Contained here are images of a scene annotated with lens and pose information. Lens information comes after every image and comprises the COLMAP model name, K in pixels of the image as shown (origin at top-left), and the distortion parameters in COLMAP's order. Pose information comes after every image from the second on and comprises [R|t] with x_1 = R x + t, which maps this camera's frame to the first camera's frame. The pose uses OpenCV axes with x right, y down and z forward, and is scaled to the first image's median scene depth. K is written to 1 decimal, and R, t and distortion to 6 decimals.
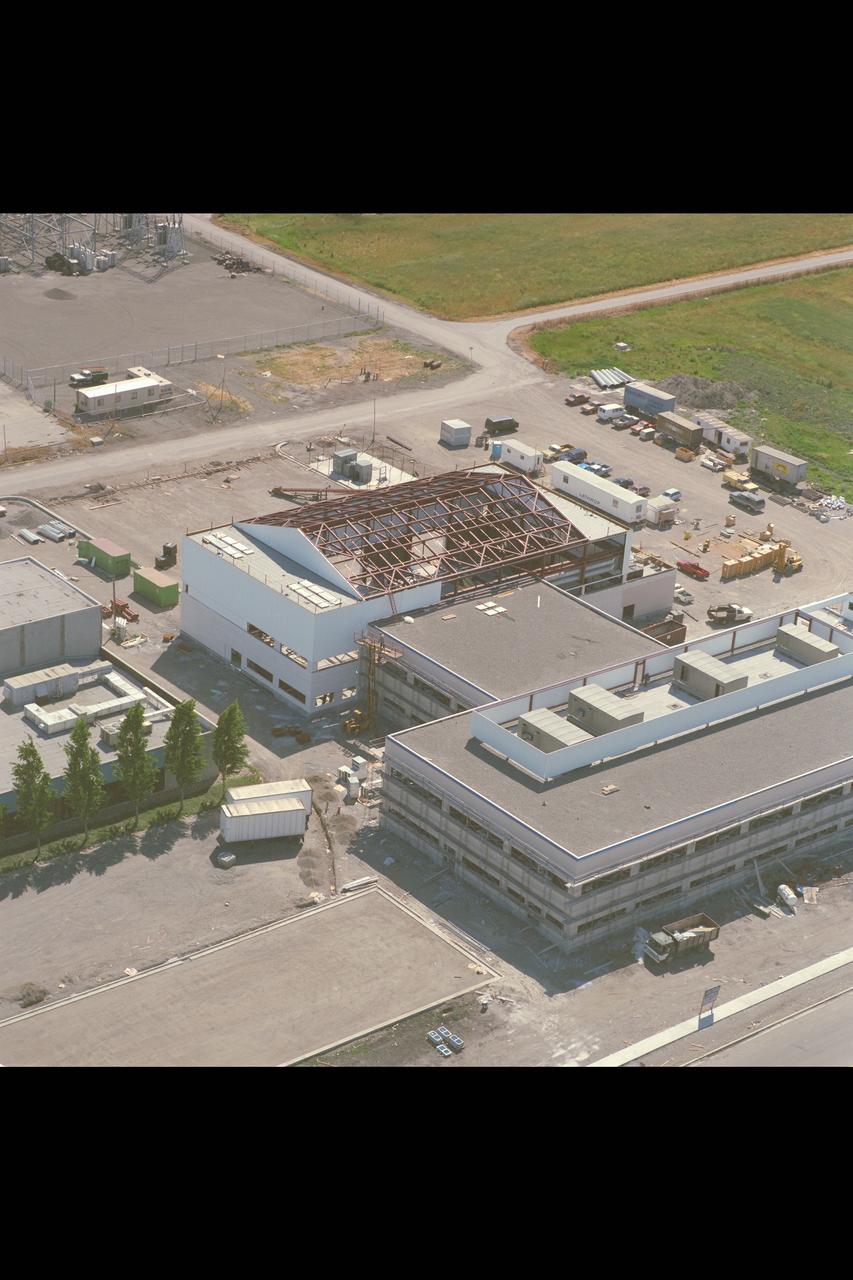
lens RADIAL K [[2447.7, 0, 426.5], [0, 2447.7, 640.0], [0, 0, 1]] dist [0.041641, 0.059428]
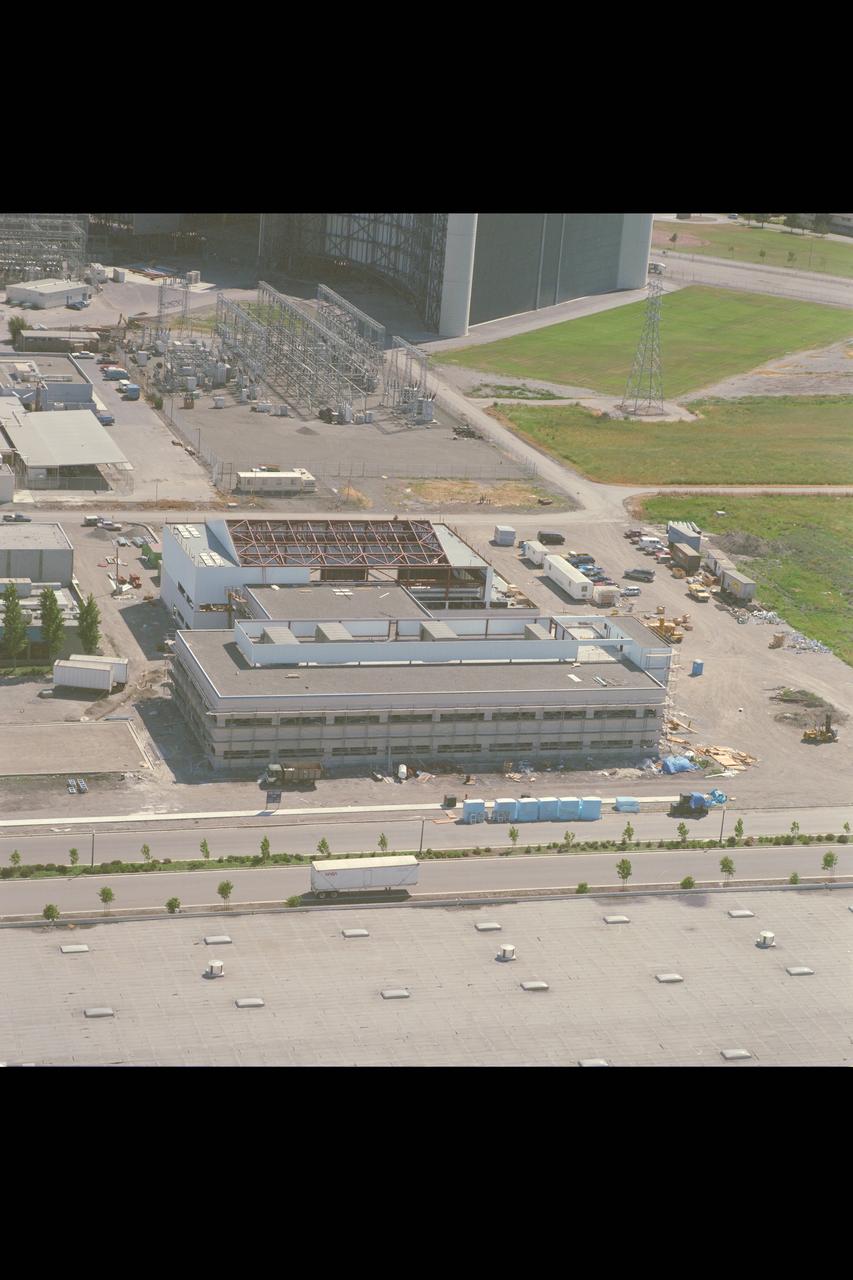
lens RADIAL K [[2447.7, 0, 426.5], [0, 2447.7, 640.0], [0, 0, 1]] dist [0.041641, 0.059428]
pose [[0.928542, 0.120483, -0.351133, 0.516914], [-0.176158, 0.975595, -0.131083, 0.171936], [0.326770, 0.183571, 0.927105, -0.219054]]
